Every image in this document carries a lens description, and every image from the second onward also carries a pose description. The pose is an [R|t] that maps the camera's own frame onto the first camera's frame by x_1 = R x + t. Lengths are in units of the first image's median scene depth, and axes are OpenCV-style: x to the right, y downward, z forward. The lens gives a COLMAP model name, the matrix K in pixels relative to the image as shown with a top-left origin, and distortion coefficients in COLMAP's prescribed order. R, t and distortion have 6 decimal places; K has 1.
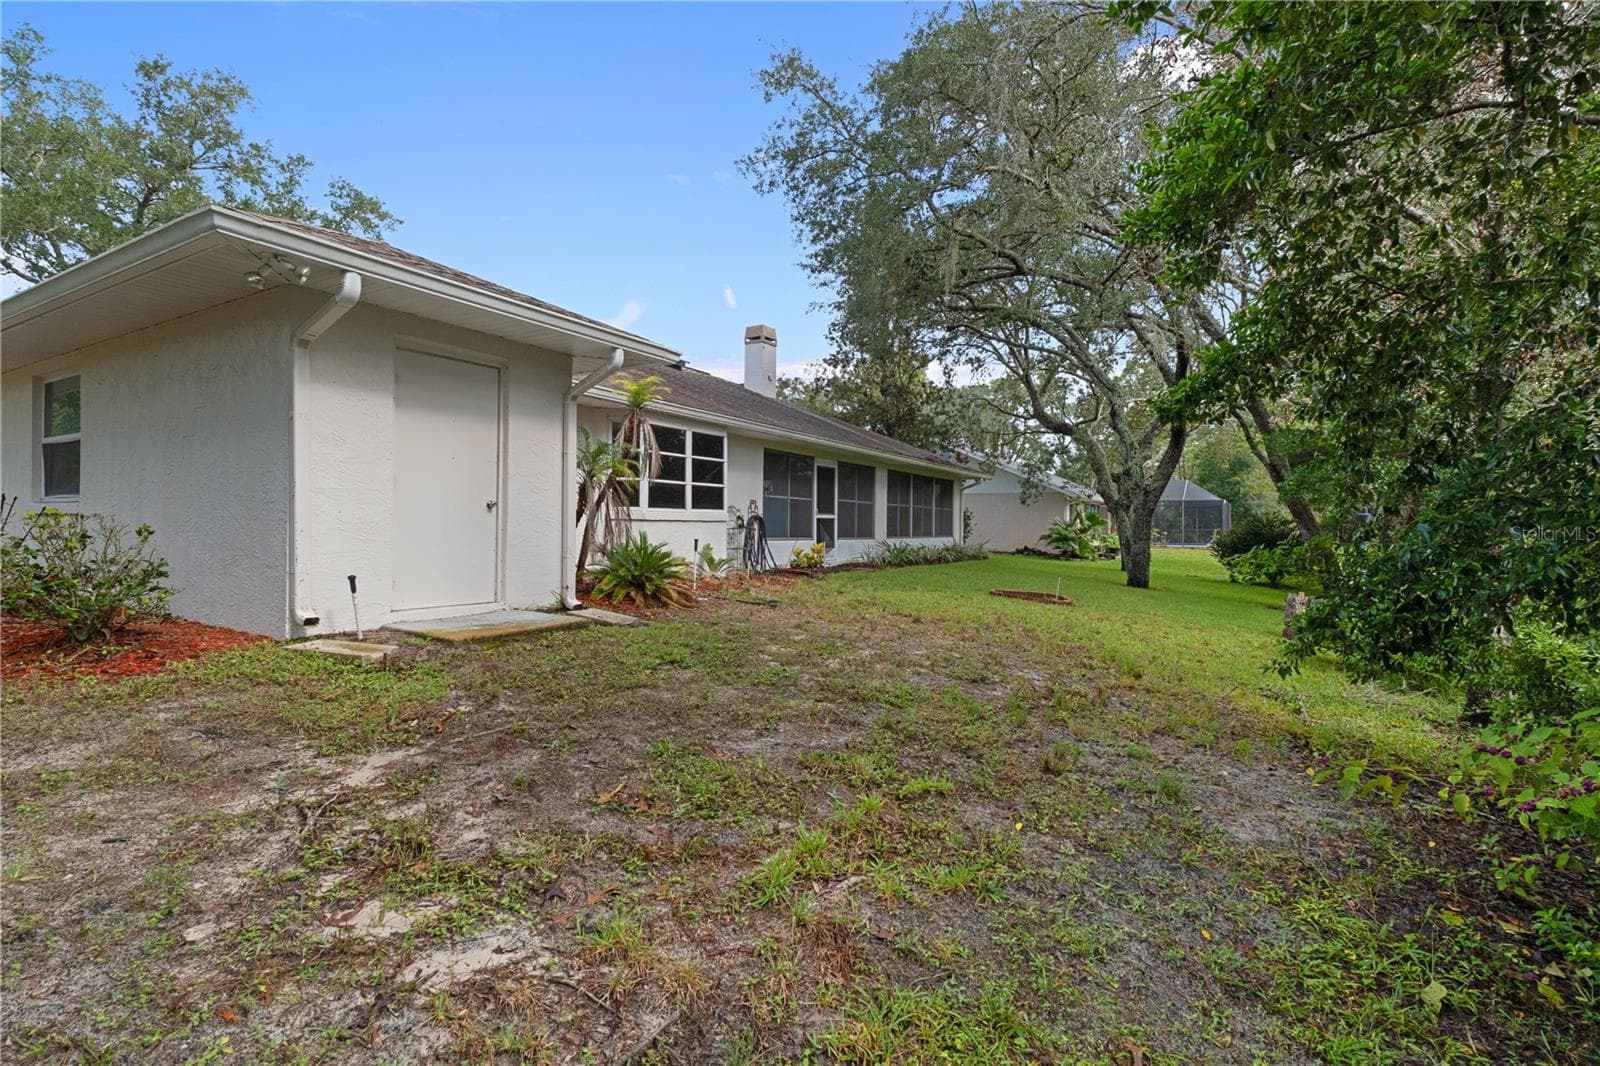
lens RADIAL K [[766.7, 0, 800.0], [0, 766.7, 533.0], [0, 0, 1]] dist [0.000184, 0.000057]
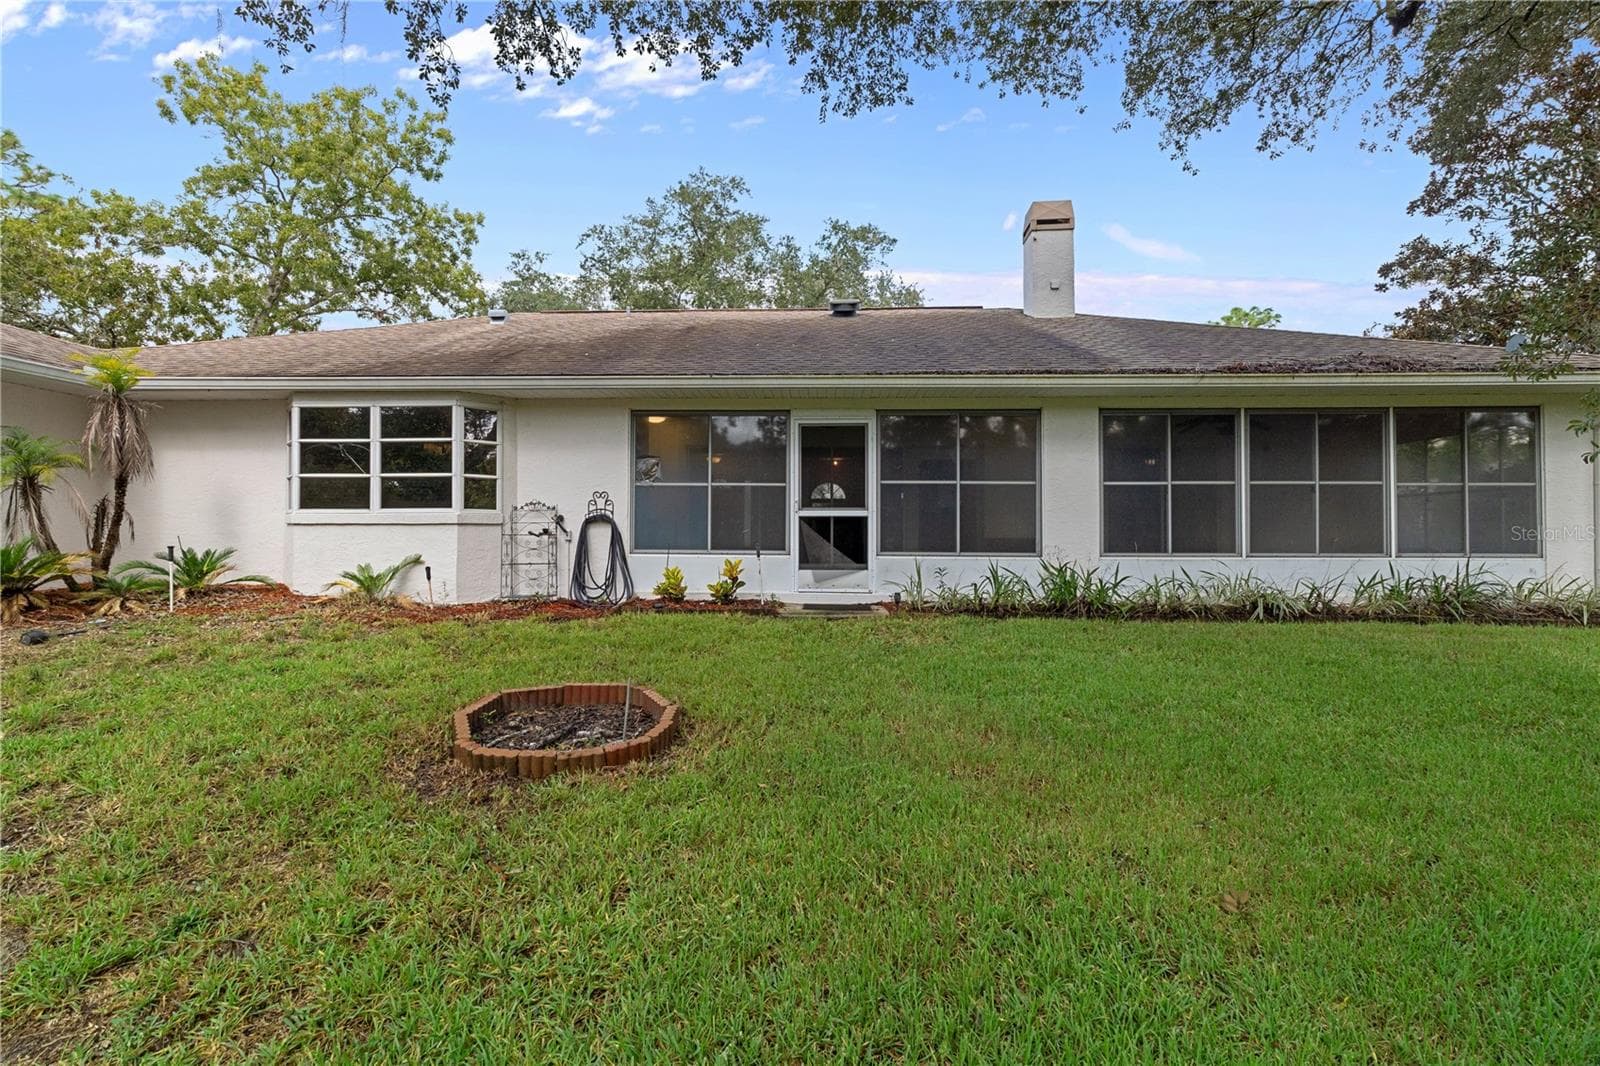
lens RADIAL K [[787.4, 0, 799.5], [0, 787.4, 551.2], [0, 0, 1]] dist [0.001601, 0.000223]
pose [[0.442136, -0.002415, -0.896945, 0.579683], [-0.008729, 0.999937, -0.006996, 0.011071], [0.896906, 0.010923, 0.442087, 0.784098]]
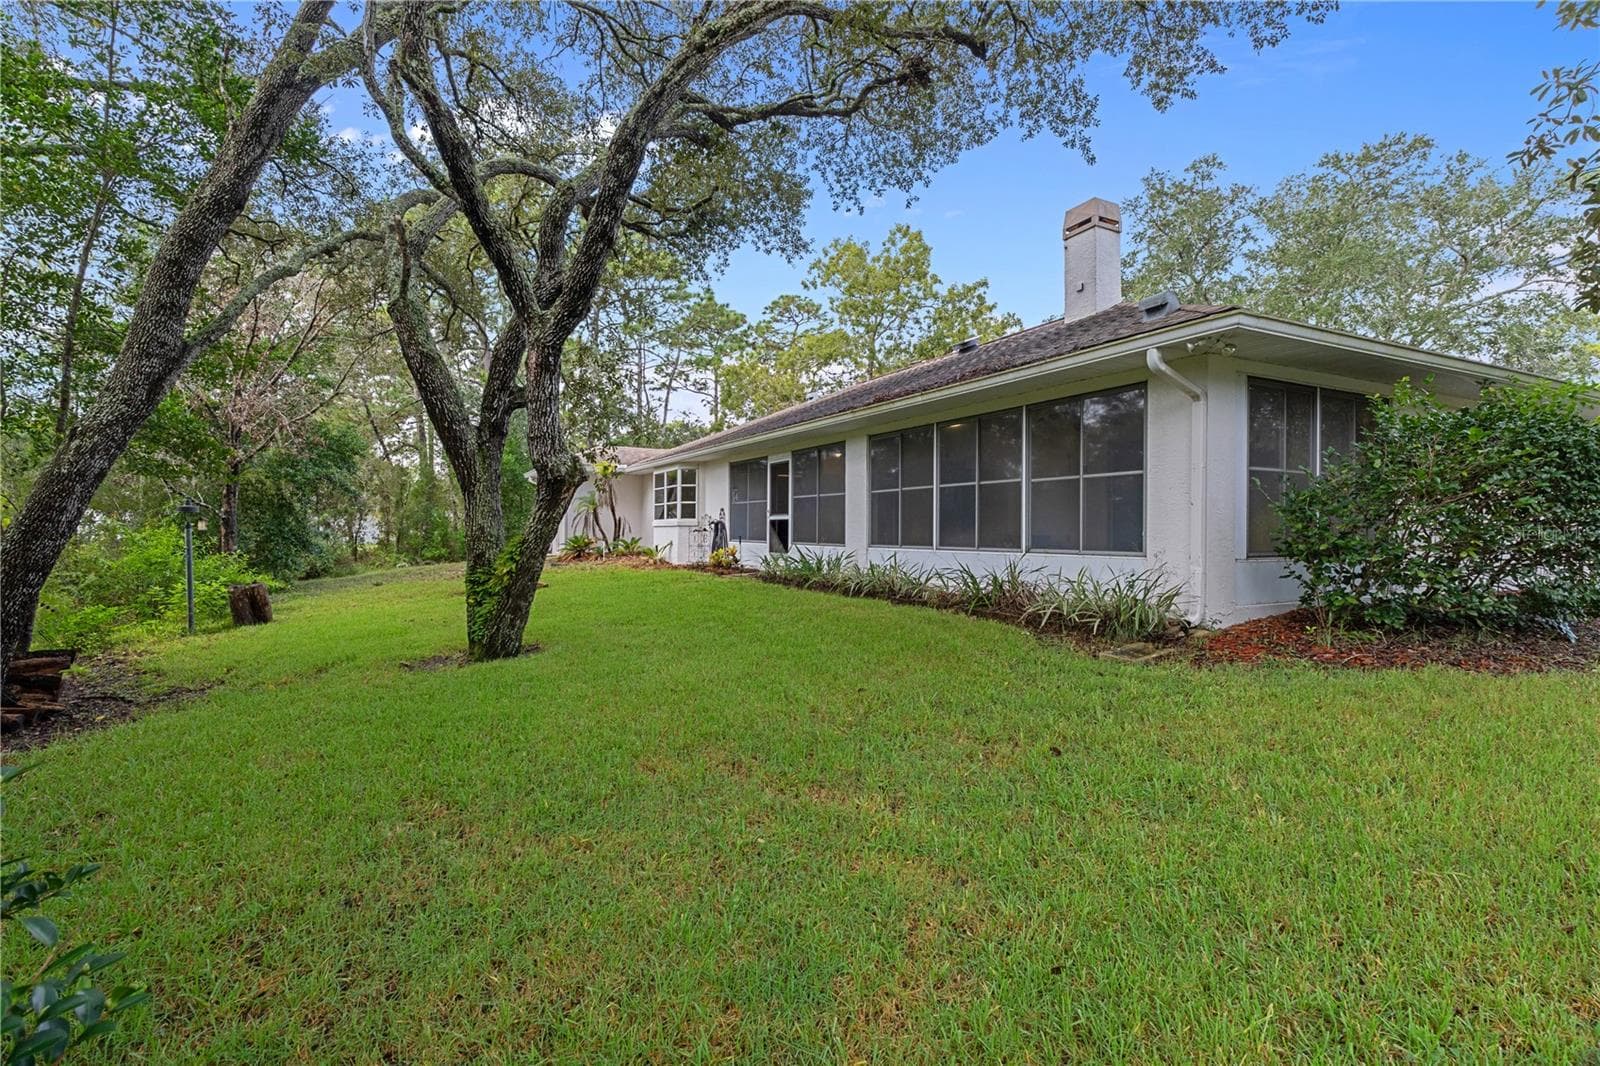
lens RADIAL K [[766.7, 0, 800.0], [0, 766.7, 533.0], [0, 0, 1]] dist [0.000184, 0.000057]
pose [[-0.552352, -0.001573, -0.833610, 0.835054], [-0.010621, 0.999930, 0.005151, -0.008694], [0.833544, 0.011699, -0.552330, 1.643760]]
